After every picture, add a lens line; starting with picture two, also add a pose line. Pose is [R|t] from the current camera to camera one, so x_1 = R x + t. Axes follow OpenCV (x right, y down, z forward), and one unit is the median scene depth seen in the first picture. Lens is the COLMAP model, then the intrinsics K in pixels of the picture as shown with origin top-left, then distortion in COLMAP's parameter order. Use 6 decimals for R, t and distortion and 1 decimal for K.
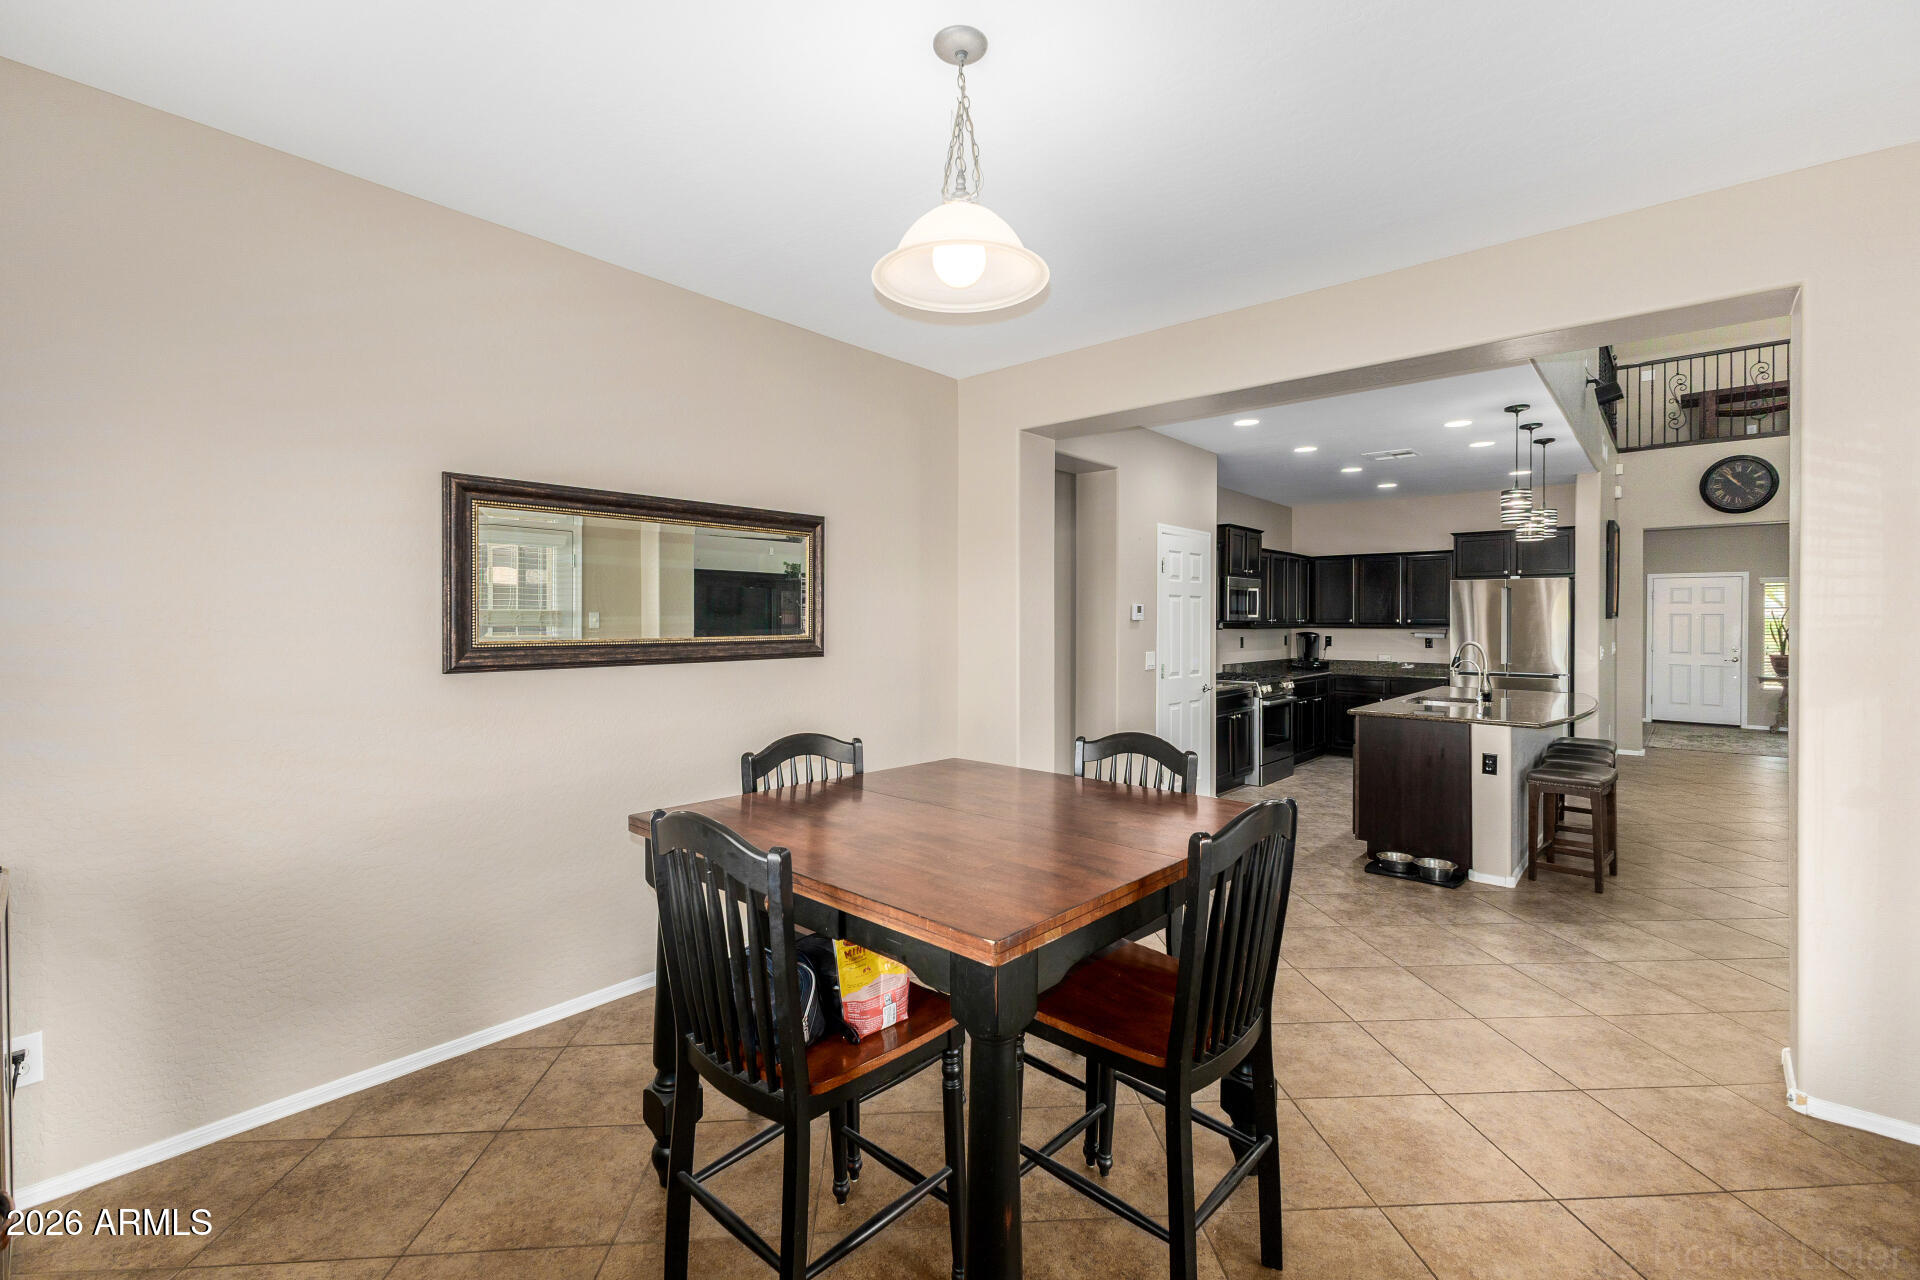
lens RADIAL K [[830.3, 0, 962.0], [0, 830.3, 632.8], [0, 0, 1]] dist [0.005788, 0.000120]
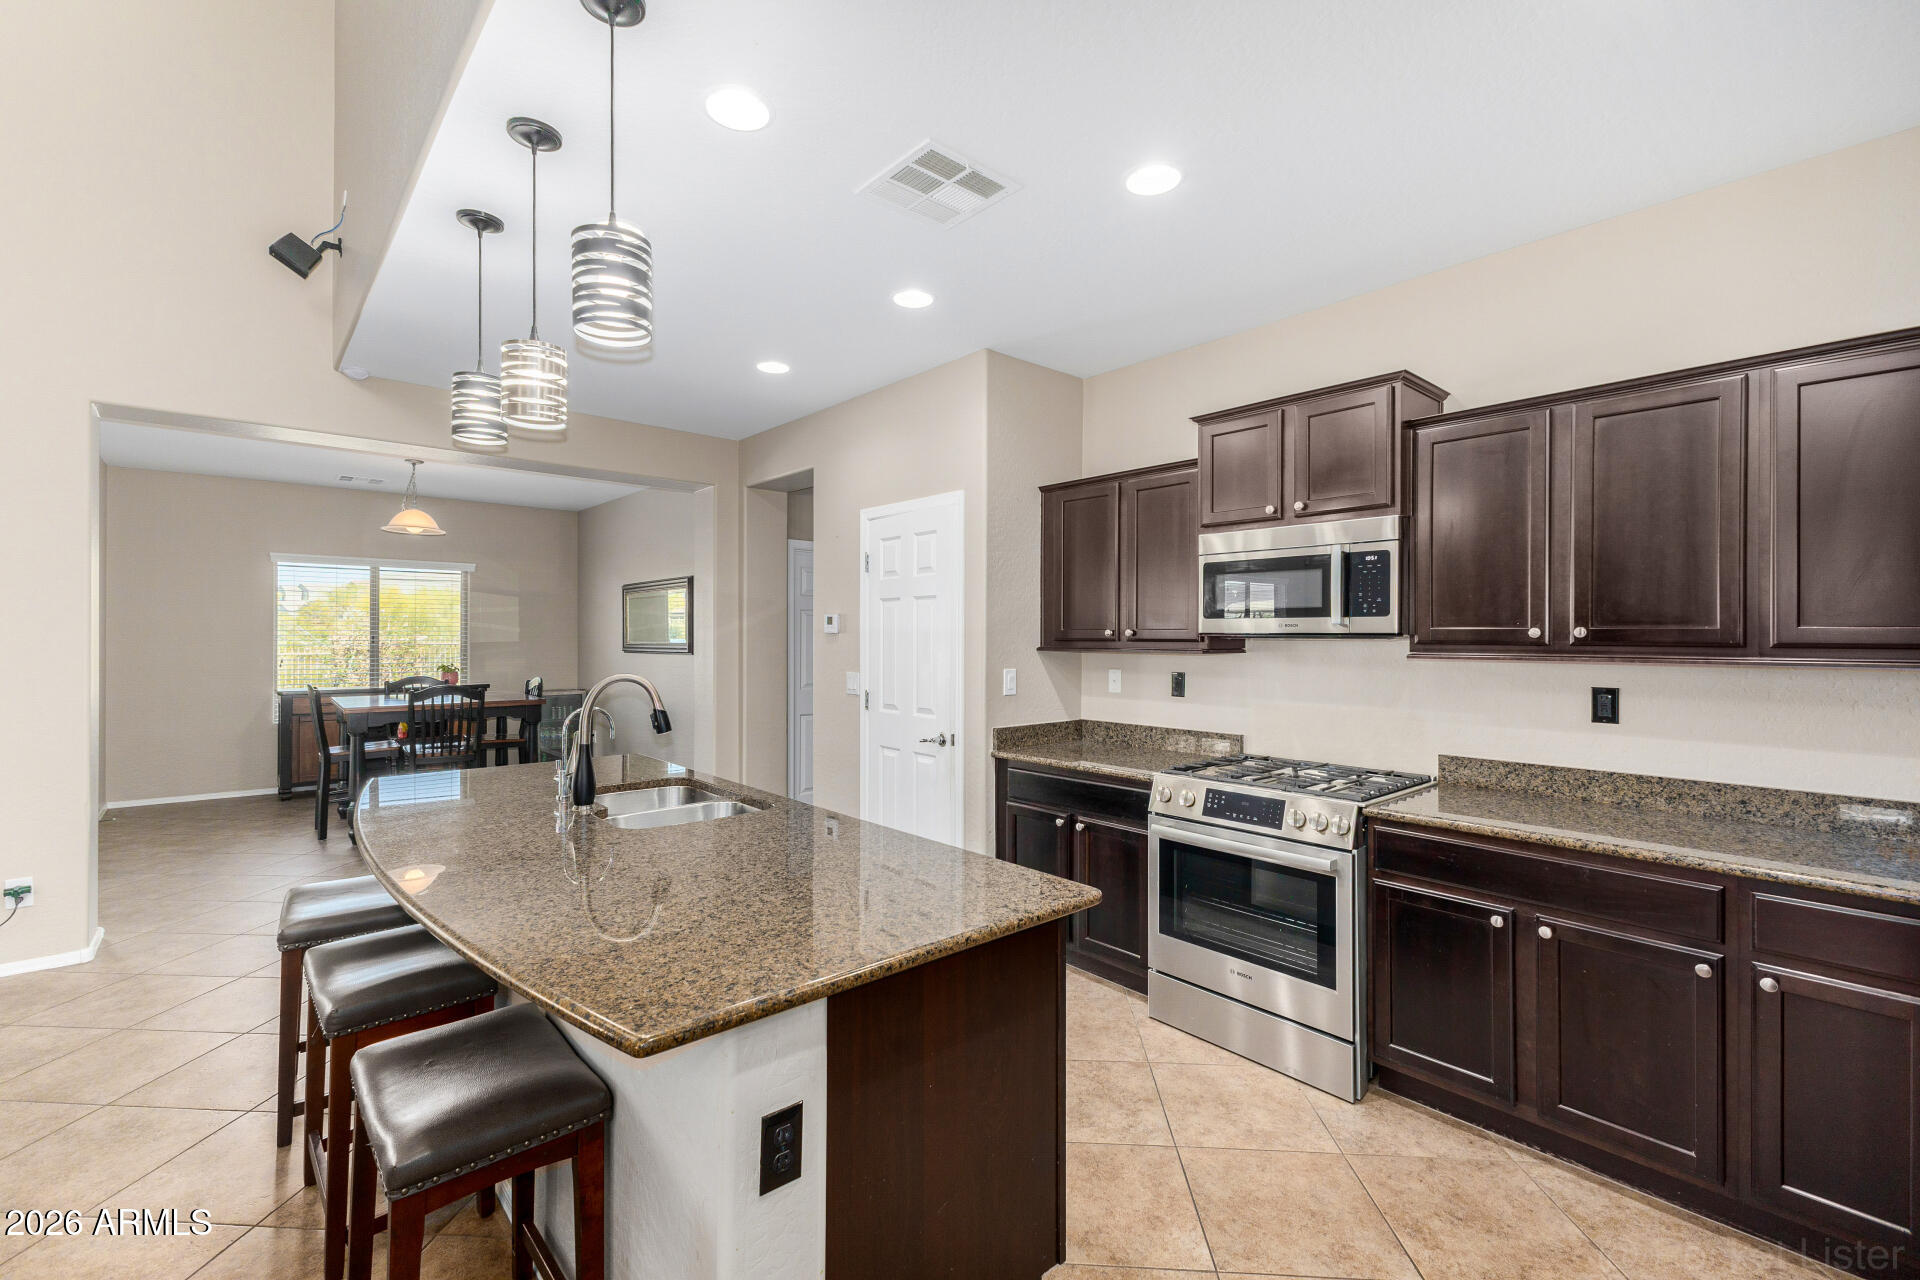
lens RADIAL K [[823.1, 0, 960.0], [0, 823.1, 640.0], [0, 0, 1]] dist [0.019345, 0.000128]
pose [[-0.132111, 0.002175, -0.991233, 0.708149], [-0.018093, 0.999826, 0.004605, -0.009530], [0.991070, 0.018543, -0.132049, 0.844791]]
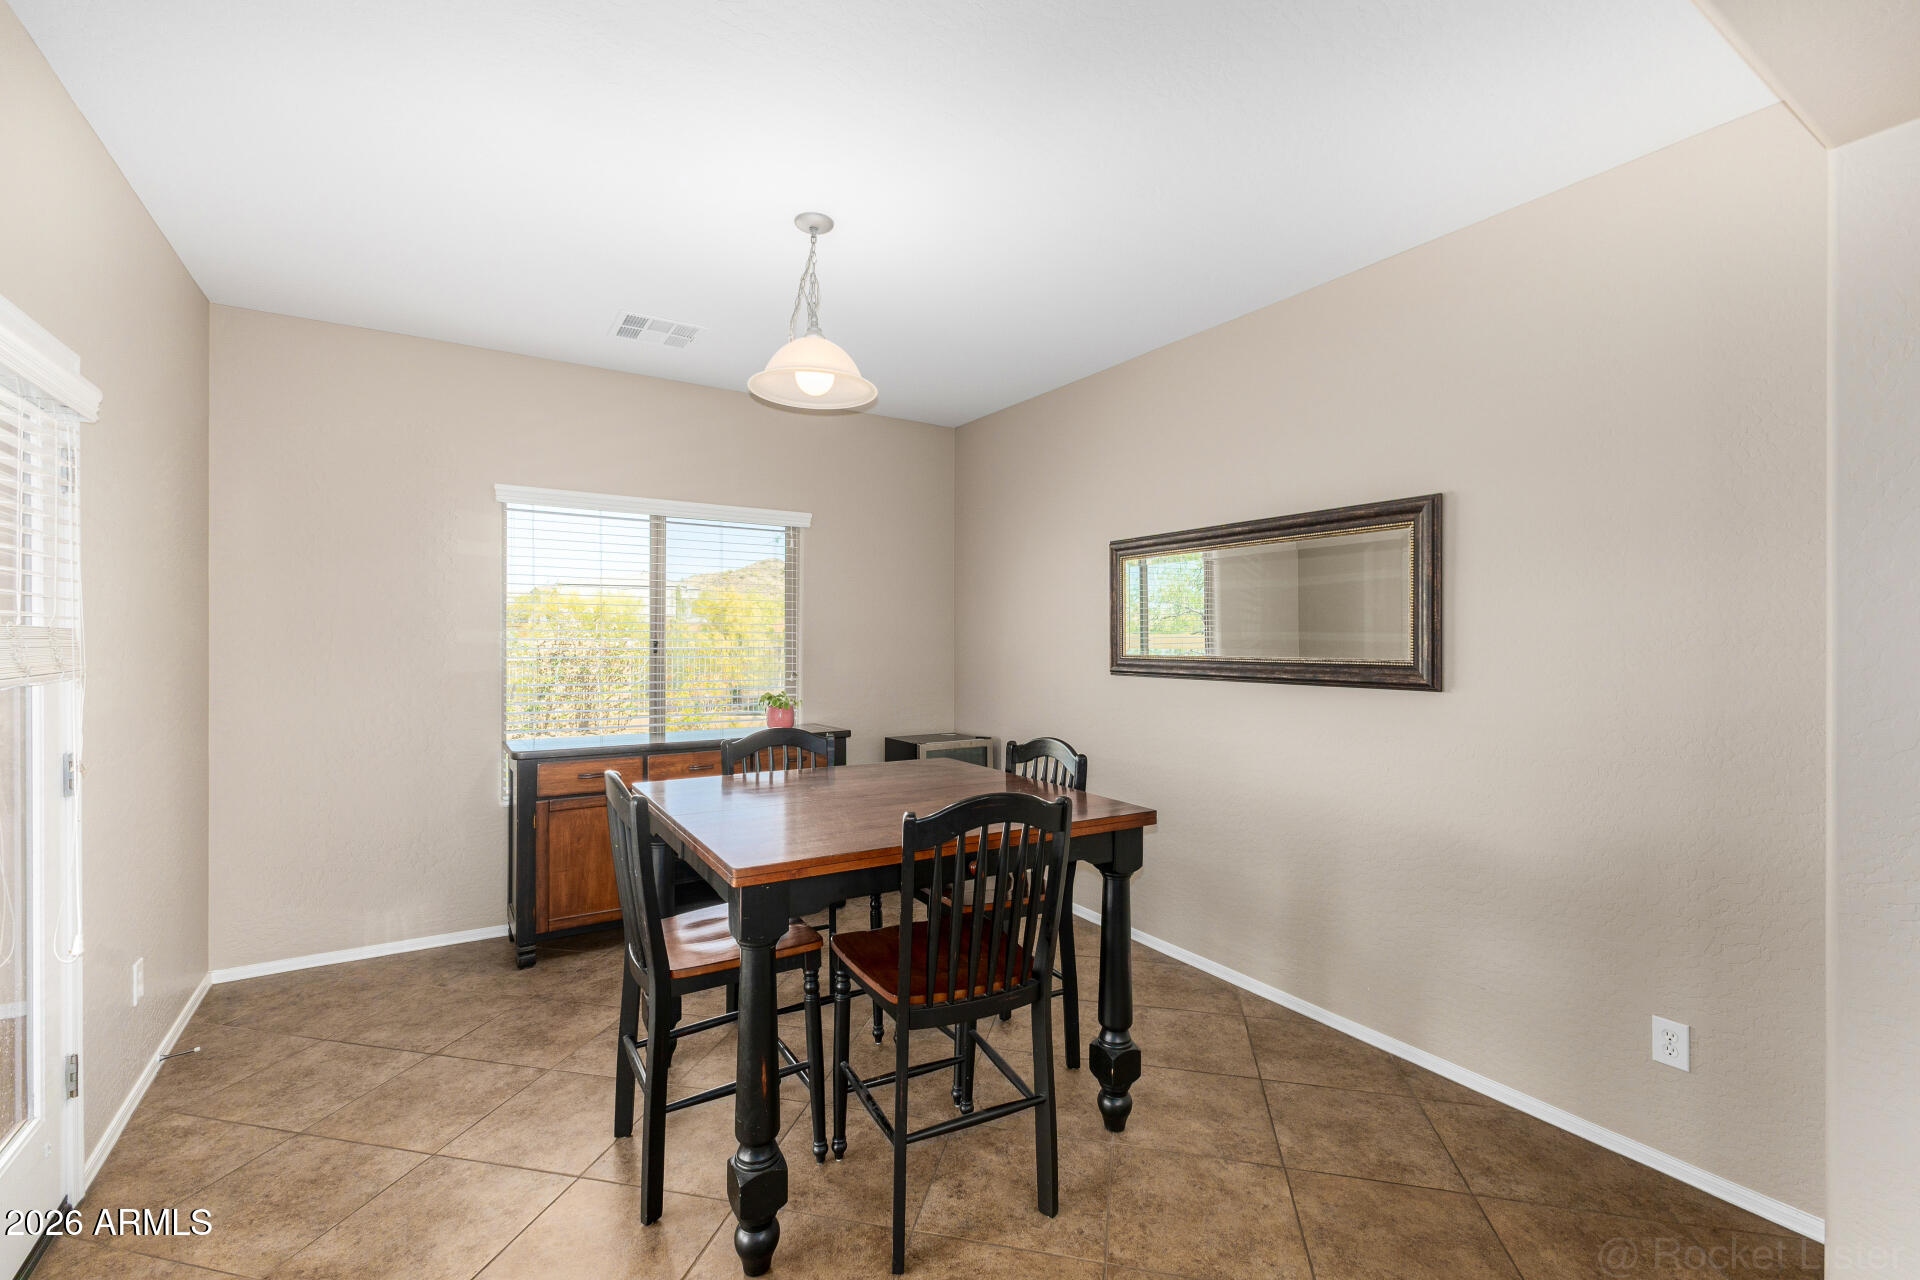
lens RADIAL K [[830.3, 0, 962.0], [0, 830.3, 632.8], [0, 0, 1]] dist [0.005788, 0.000120]
pose [[-0.299135, -0.015062, -0.954092, 0.288967], [-0.023536, 0.999688, -0.008402, -0.001950], [0.953920, 0.019942, -0.299396, 0.384031]]
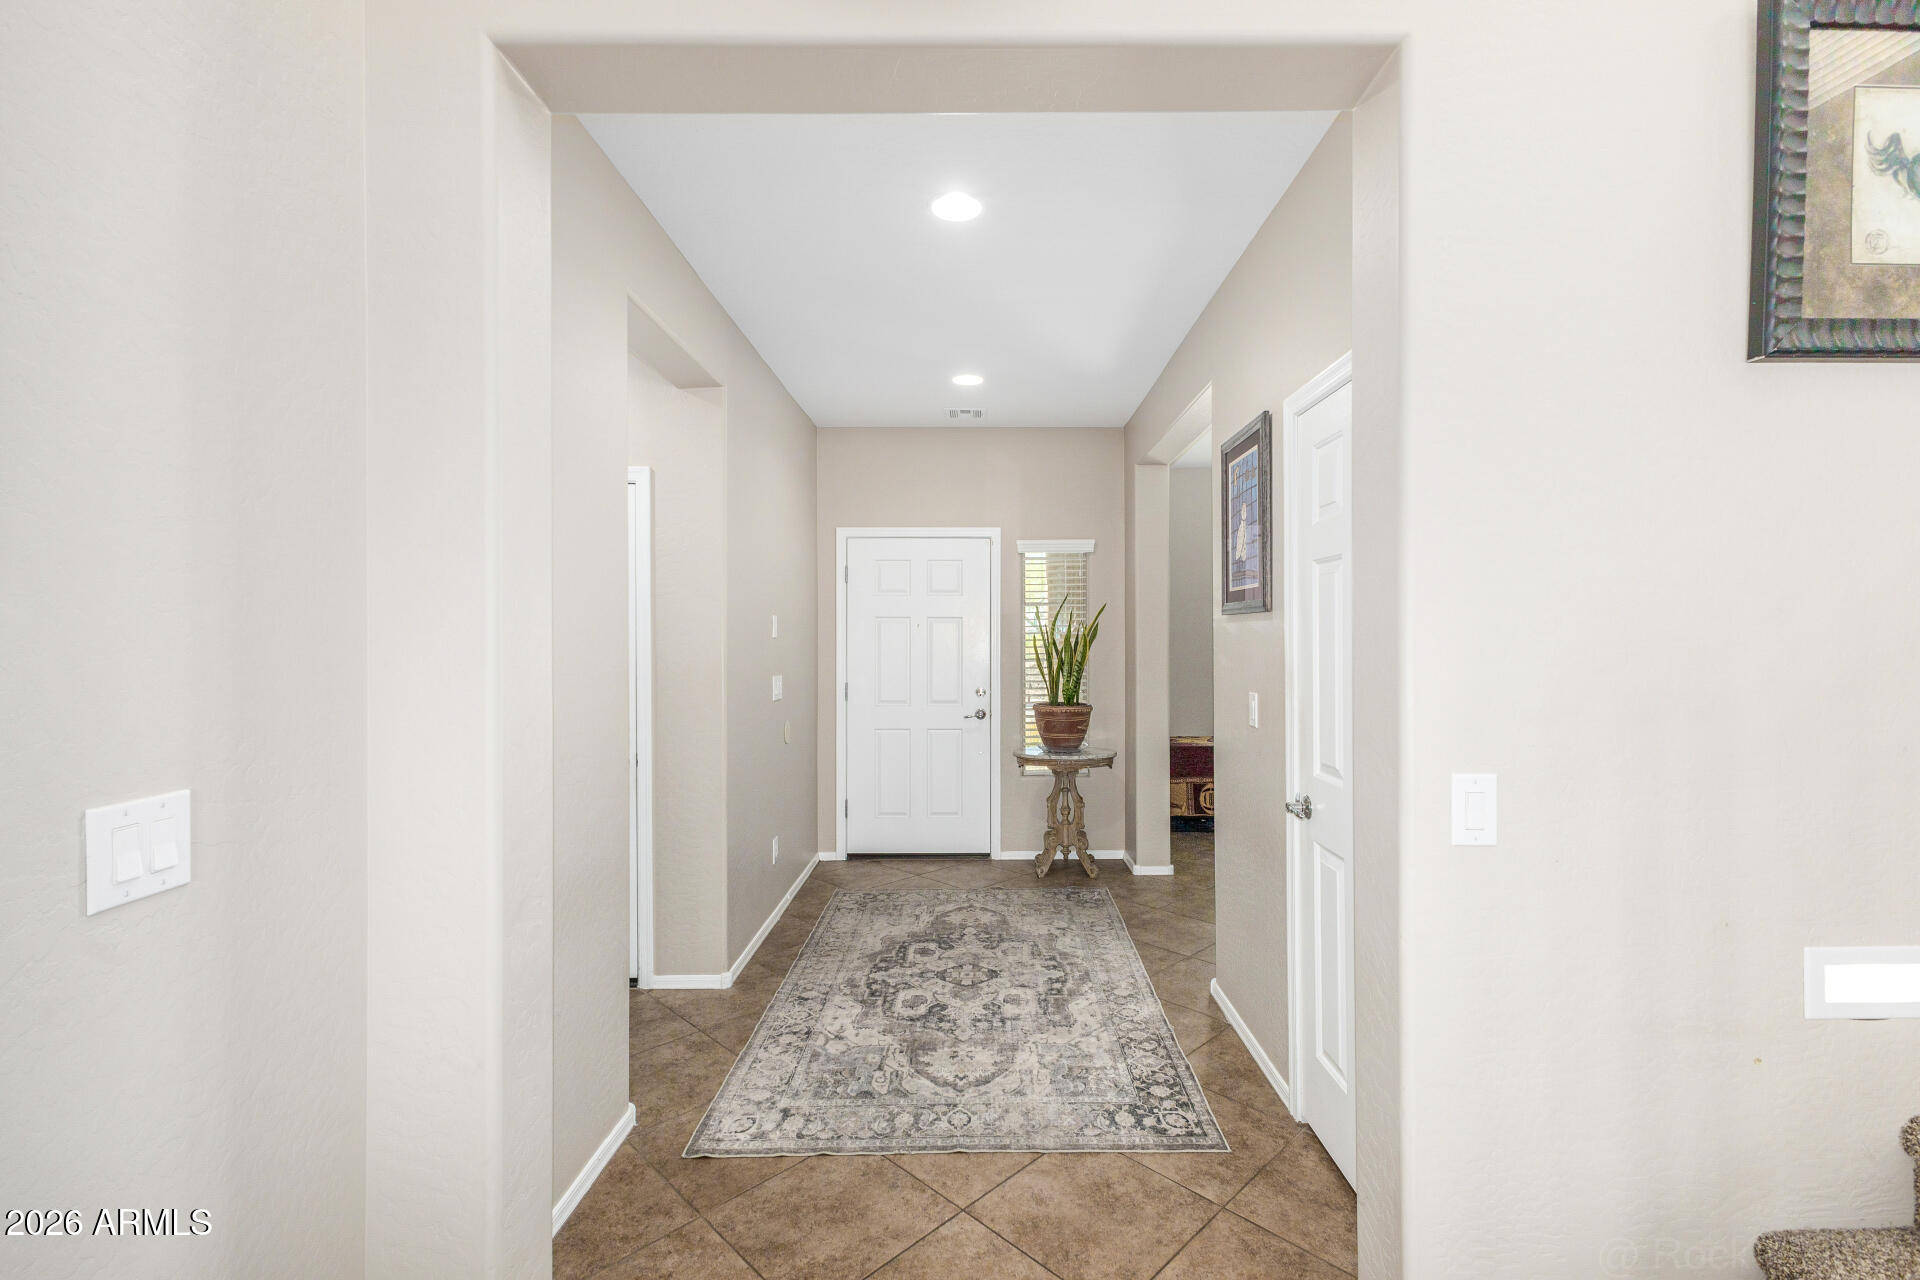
lens RADIAL K [[830.3, 0, 962.0], [0, 830.3, 632.8], [0, 0, 1]] dist [0.005788, 0.000120]
pose [[0.766113, 0.000009, 0.642705, 0.850248], [0.008801, 0.999906, -0.010504, -0.008000], [-0.642645, 0.013704, 0.766041, 0.892960]]
